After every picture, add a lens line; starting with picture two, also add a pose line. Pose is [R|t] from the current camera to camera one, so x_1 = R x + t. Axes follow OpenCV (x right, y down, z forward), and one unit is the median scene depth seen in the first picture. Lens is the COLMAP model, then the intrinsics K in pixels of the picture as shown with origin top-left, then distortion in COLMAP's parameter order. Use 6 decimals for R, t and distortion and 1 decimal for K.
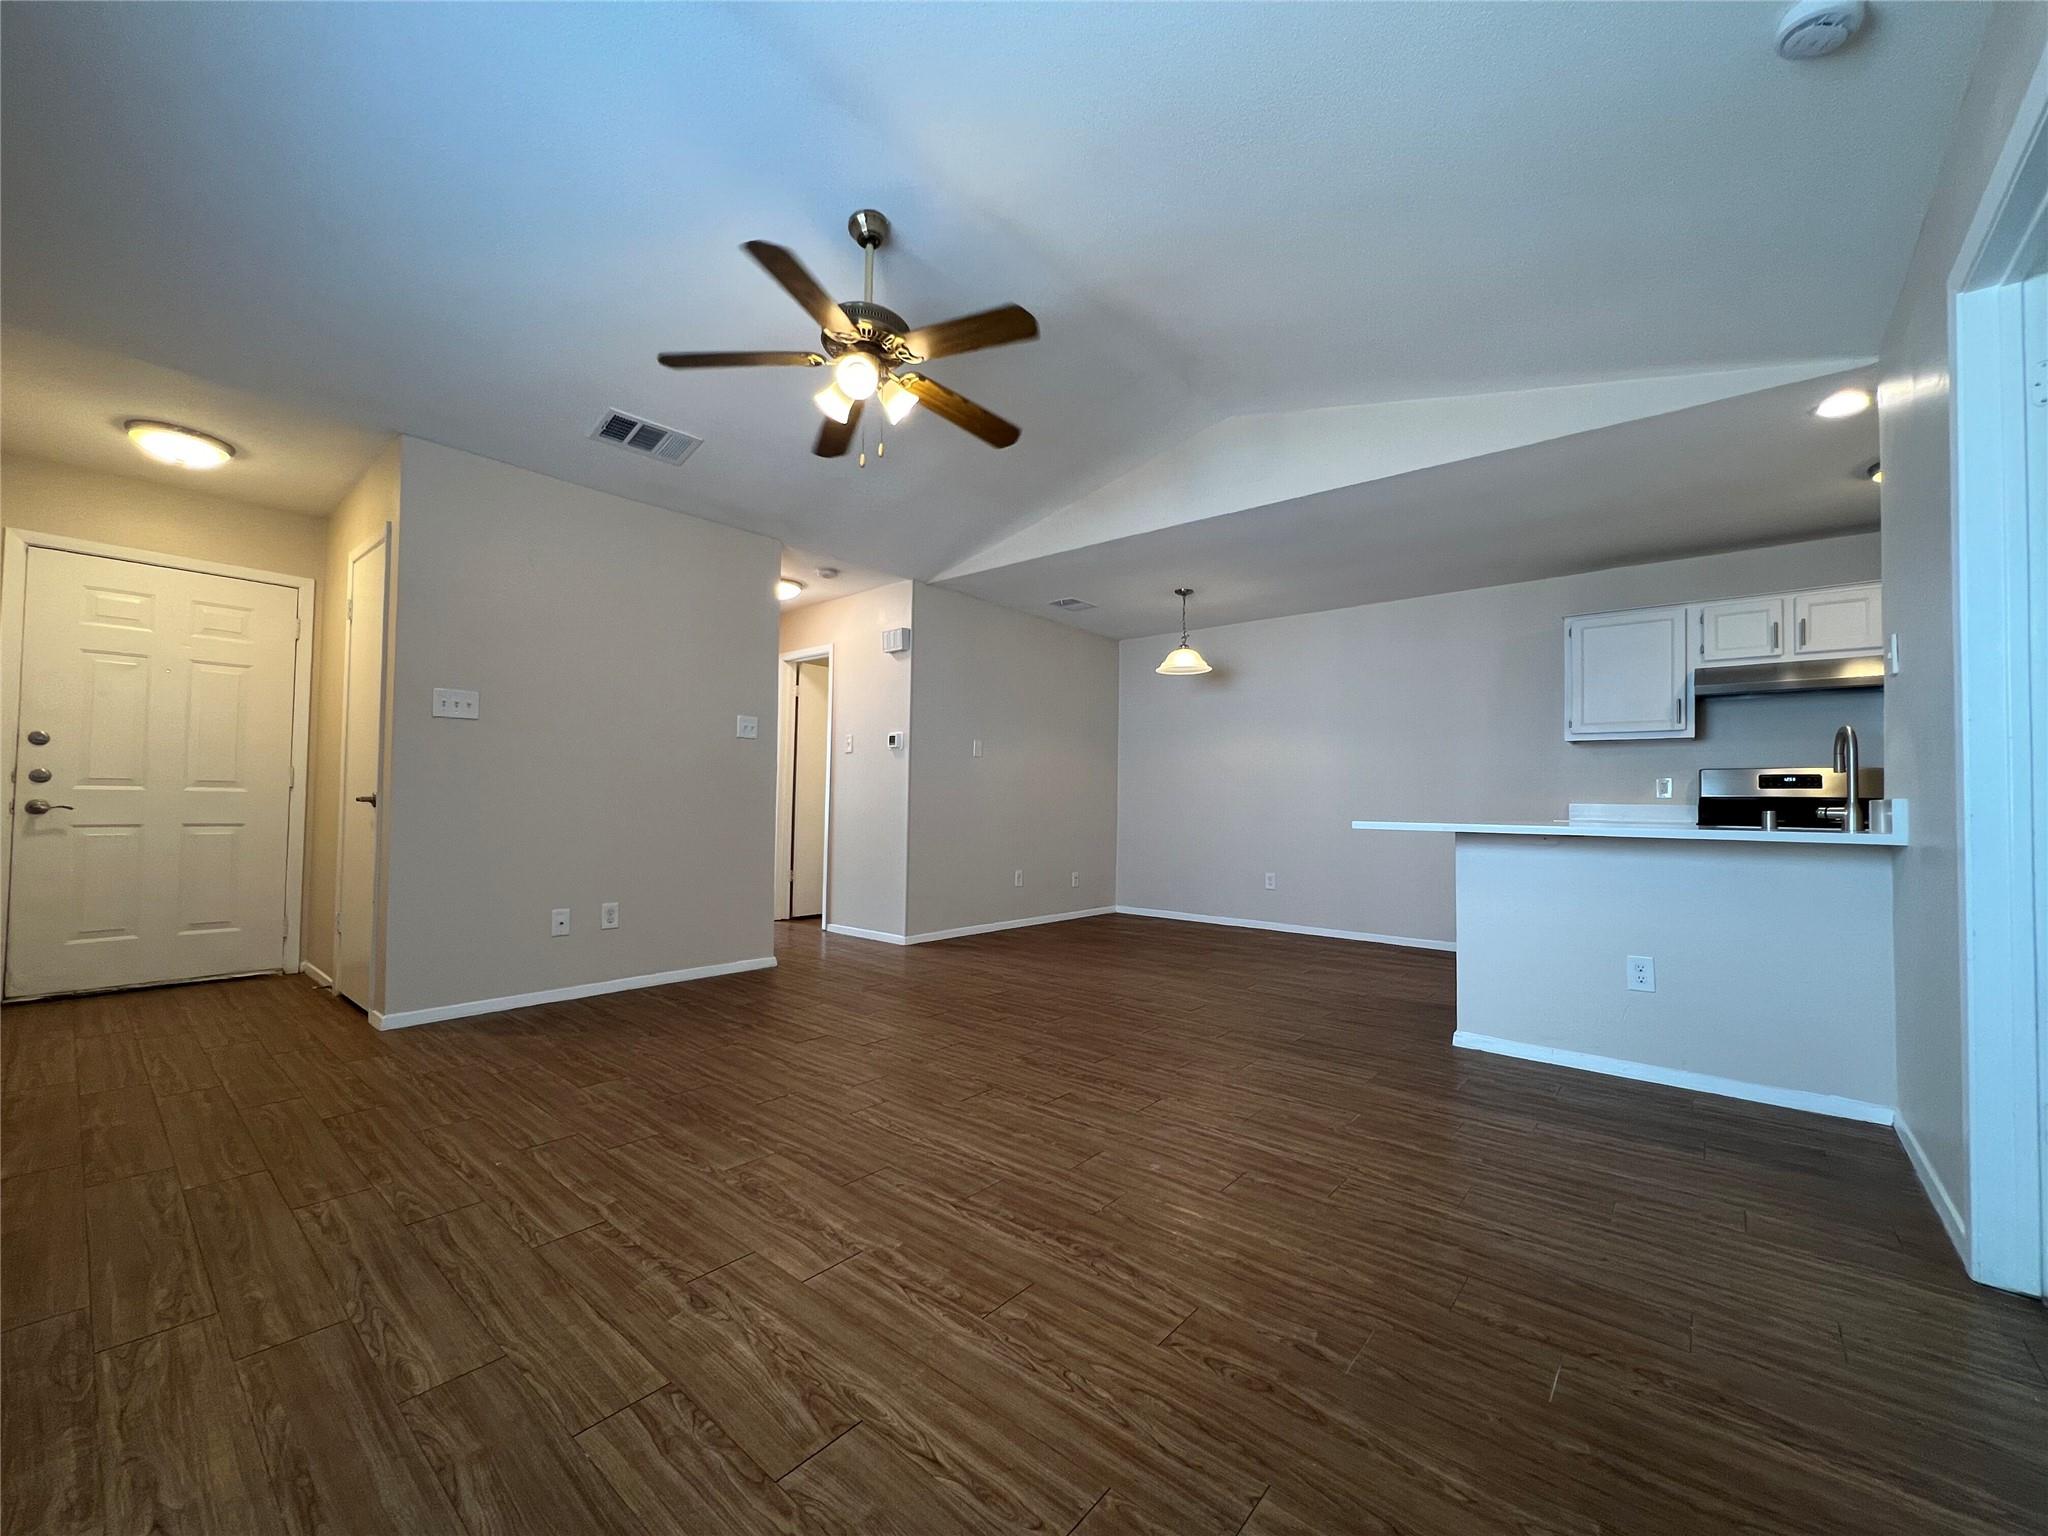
lens RADIAL K [[817.3, 0, 1030.4], [0, 817.3, 773.5], [0, 0, 1]] dist [-0.001567, 0.000496]
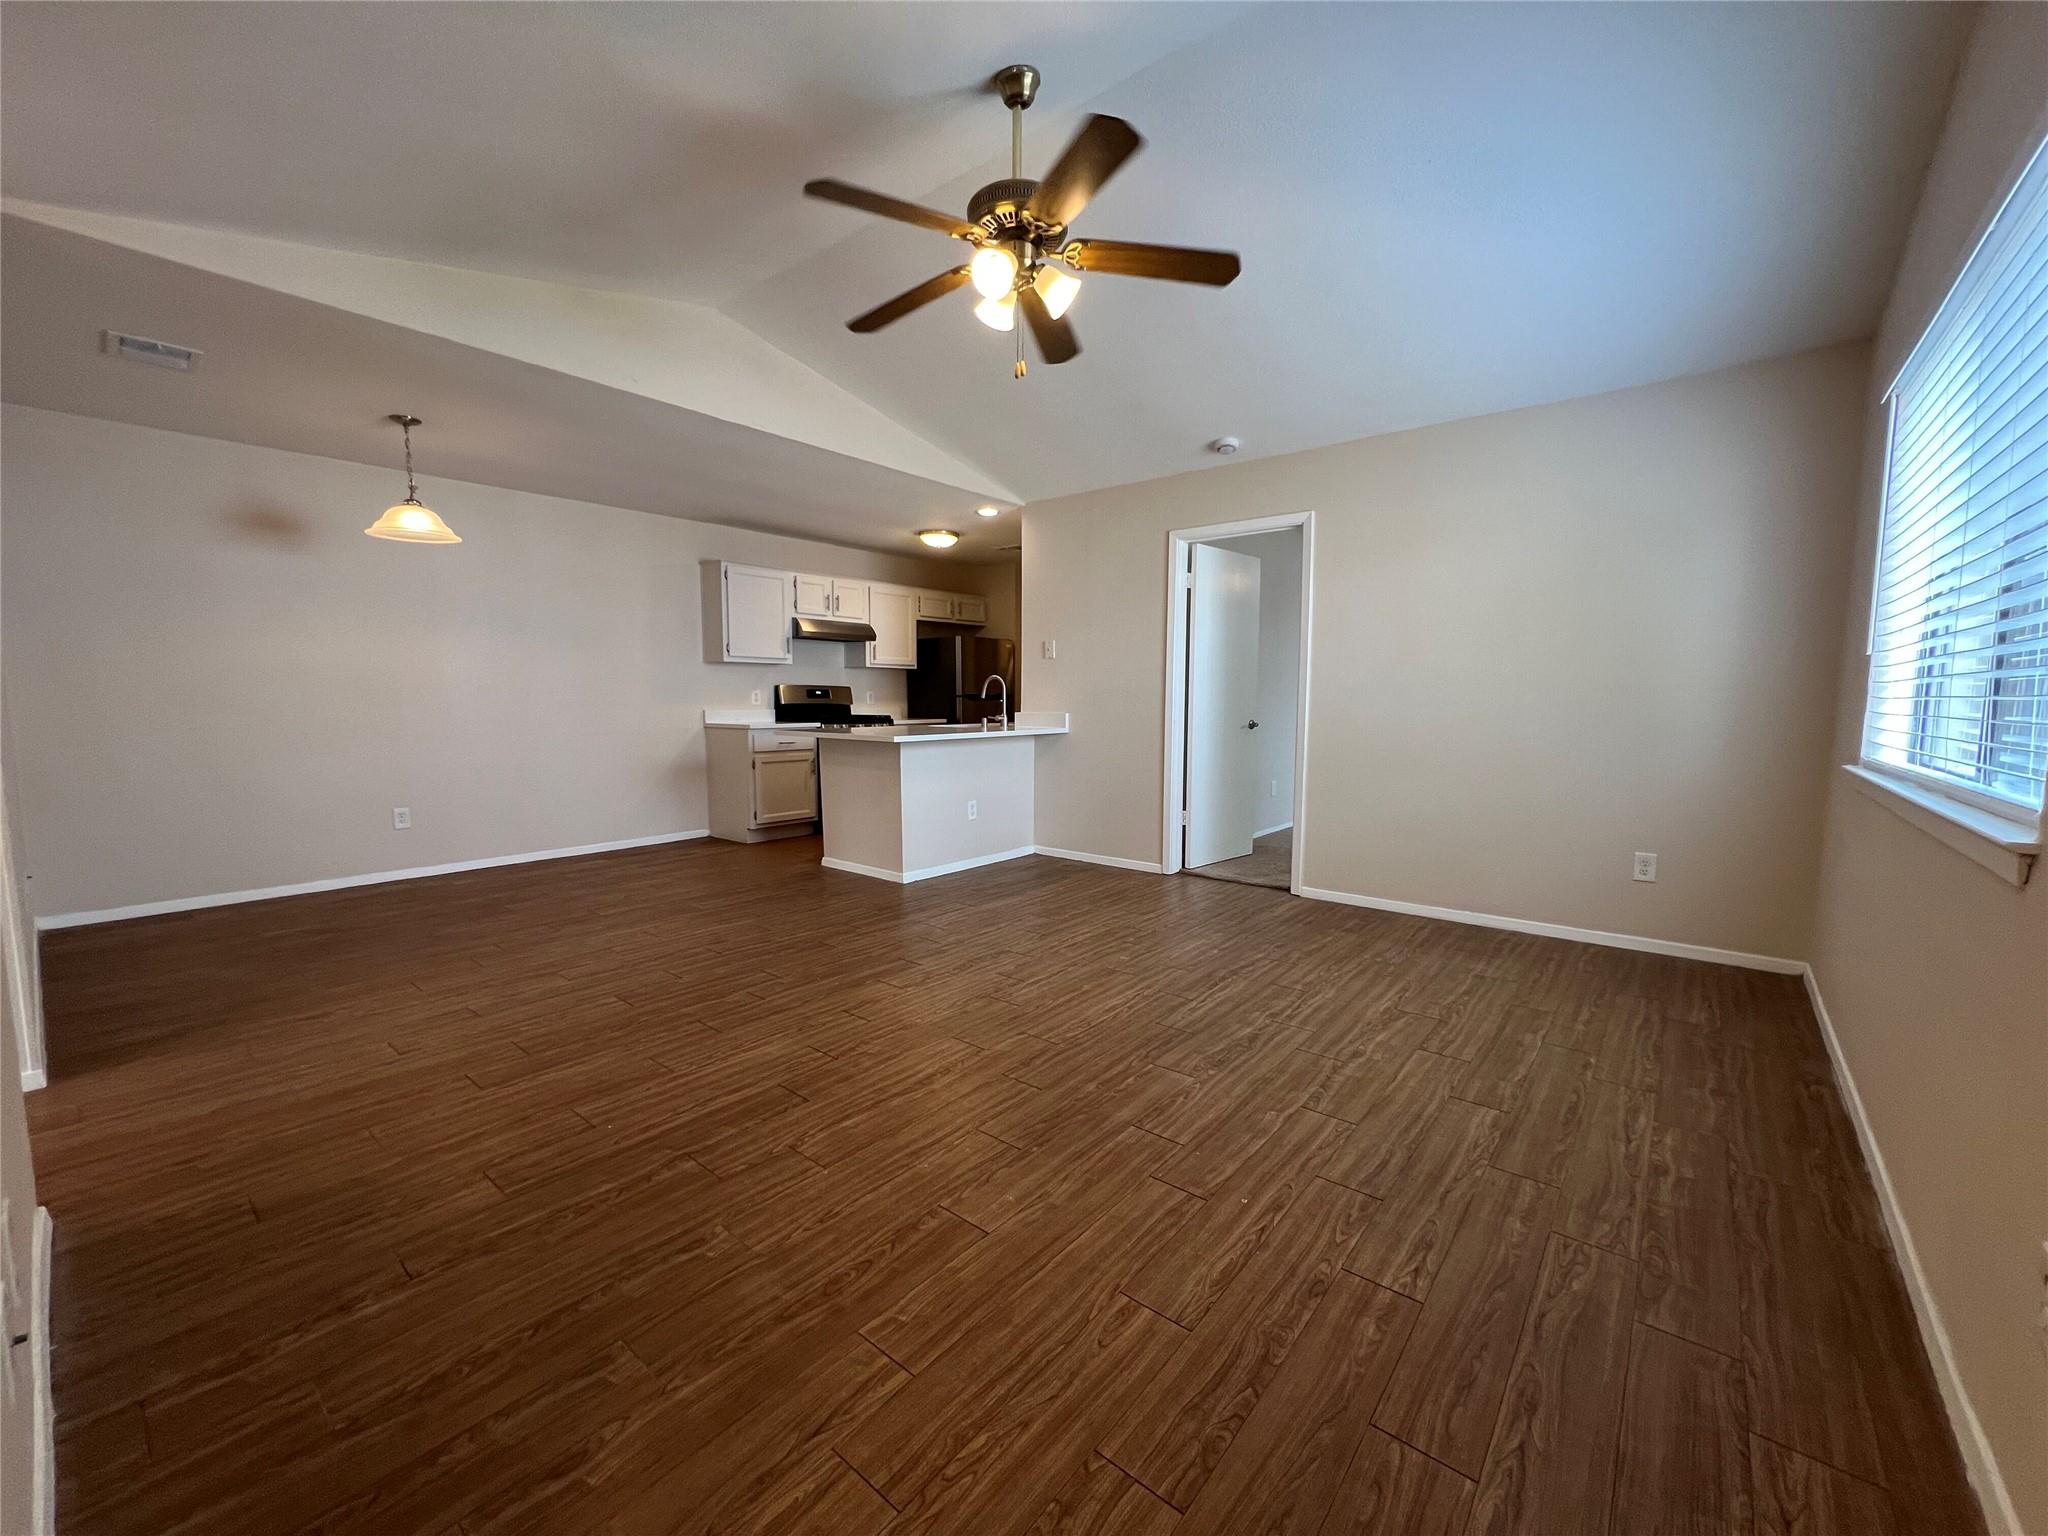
lens RADIAL K [[817.3, 0, 1028.6], [0, 817.3, 776.5], [0, 0, 1]] dist [-0.001567, 0.000496]
pose [[-0.013471, -0.113723, 0.993421, -1.029722], [-0.039489, 0.992797, 0.113116, -0.039692], [-0.999129, -0.037705, -0.017865, 0.891689]]
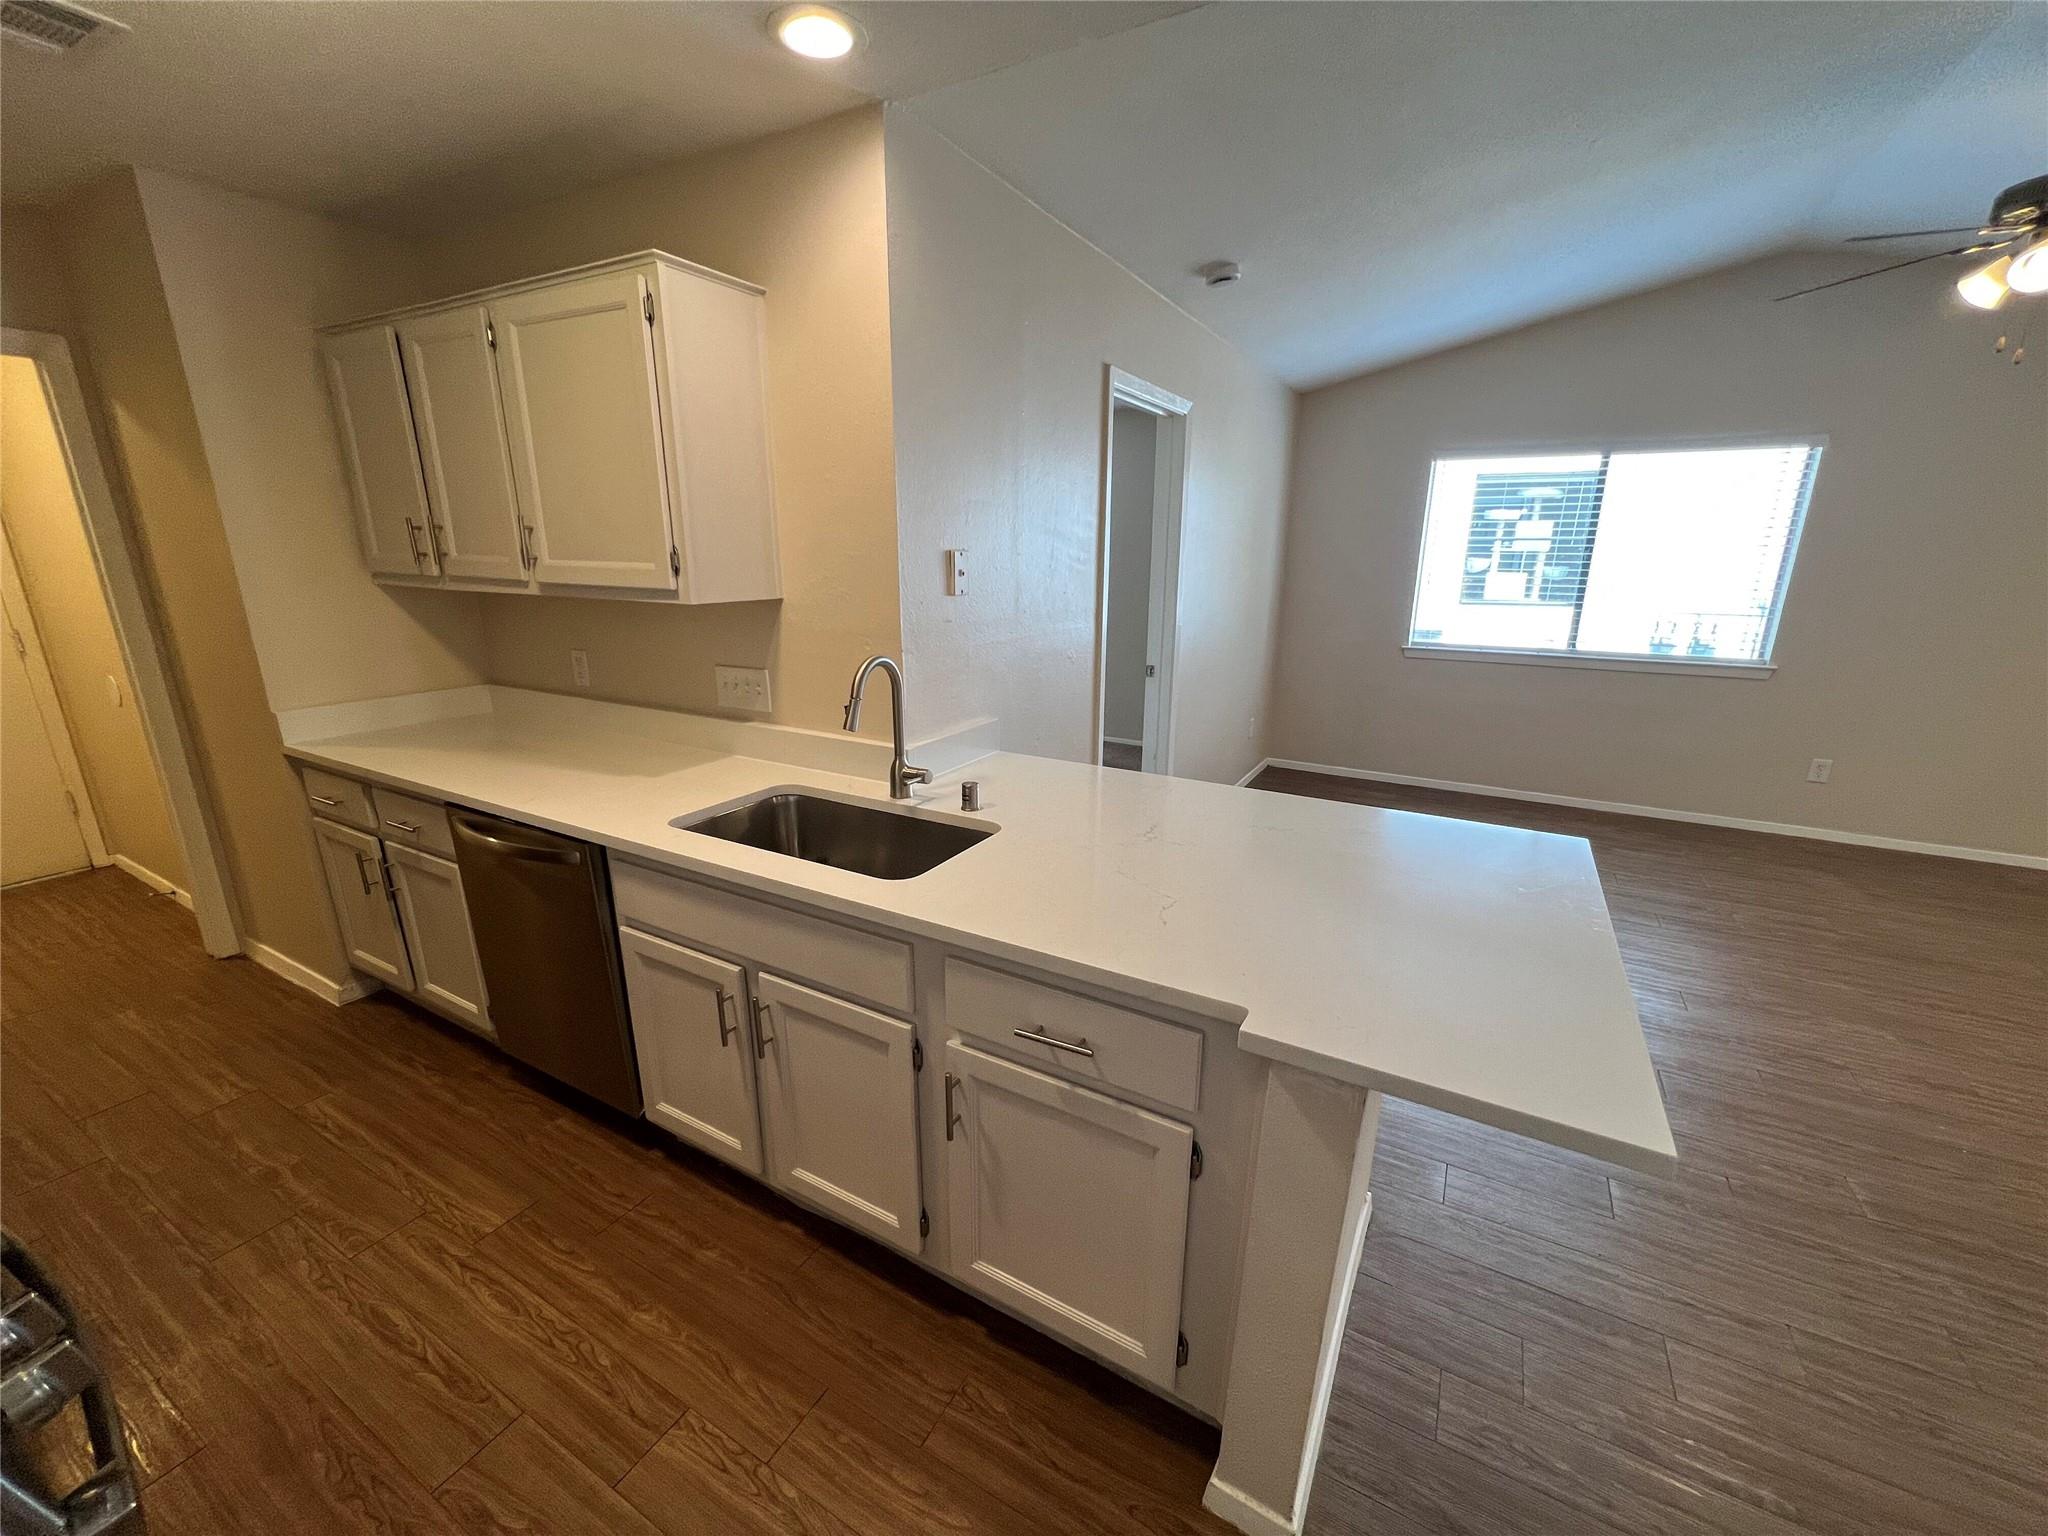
lens RADIAL K [[817.3, 0, 1034.1], [0, 817.3, 778.6], [0, 0, 1]] dist [-0.001567, 0.000496]
pose [[-0.981449, 0.030889, -0.189217, 0.945393], [-0.014855, 0.971717, 0.235679, -0.112885], [0.191145, 0.234118, -0.953232, 1.592805]]
